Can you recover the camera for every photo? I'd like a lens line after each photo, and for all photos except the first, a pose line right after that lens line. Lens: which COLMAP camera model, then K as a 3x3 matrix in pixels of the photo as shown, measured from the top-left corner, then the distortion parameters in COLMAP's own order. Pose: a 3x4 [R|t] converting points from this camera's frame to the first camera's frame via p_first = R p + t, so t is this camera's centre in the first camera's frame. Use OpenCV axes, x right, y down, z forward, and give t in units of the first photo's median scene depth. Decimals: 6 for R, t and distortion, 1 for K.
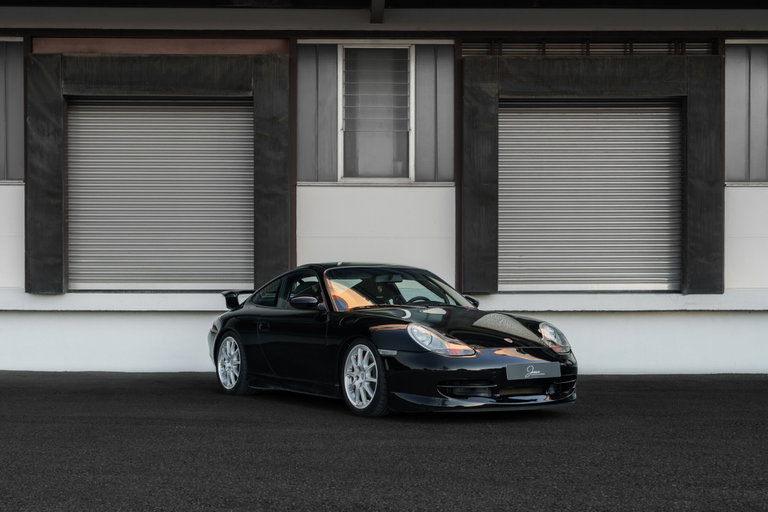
lens RADIAL K [[987.6, 0, 371.2], [0, 987.6, 282.1], [0, 0, 1]] dist [-0.008807, 0.000000]
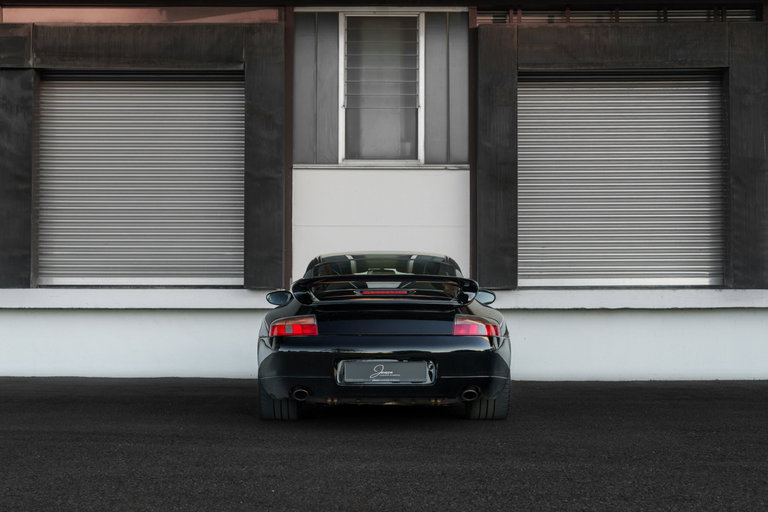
lens RADIAL K [[987.6, 0, 395.4], [0, 987.6, 254.3], [0, 0, 1]] dist [-0.008807, 0.000000]
pose [[0.999949, -0.000287, -0.010130, 0.027052], [-0.000034, 0.999499, -0.031653, 0.008383], [0.010134, 0.031652, 0.999448, 0.108249]]
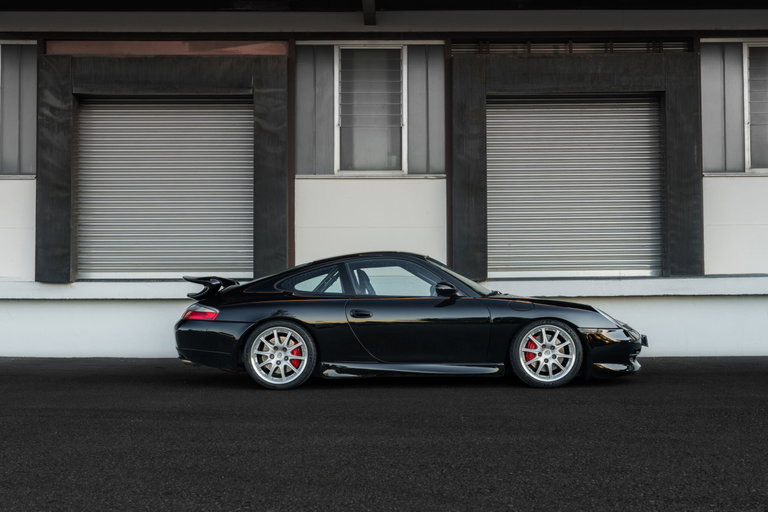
lens RADIAL K [[835.0, 0, 399.3], [0, 835.0, 244.3], [0, 0, 1]] dist [-0.013395, 0.000000]
pose [[0.999984, -0.005377, 0.001892, 0.033462], [0.005446, 0.999238, -0.038659, 0.007004], [-0.001683, 0.038669, 0.999251, 0.117114]]
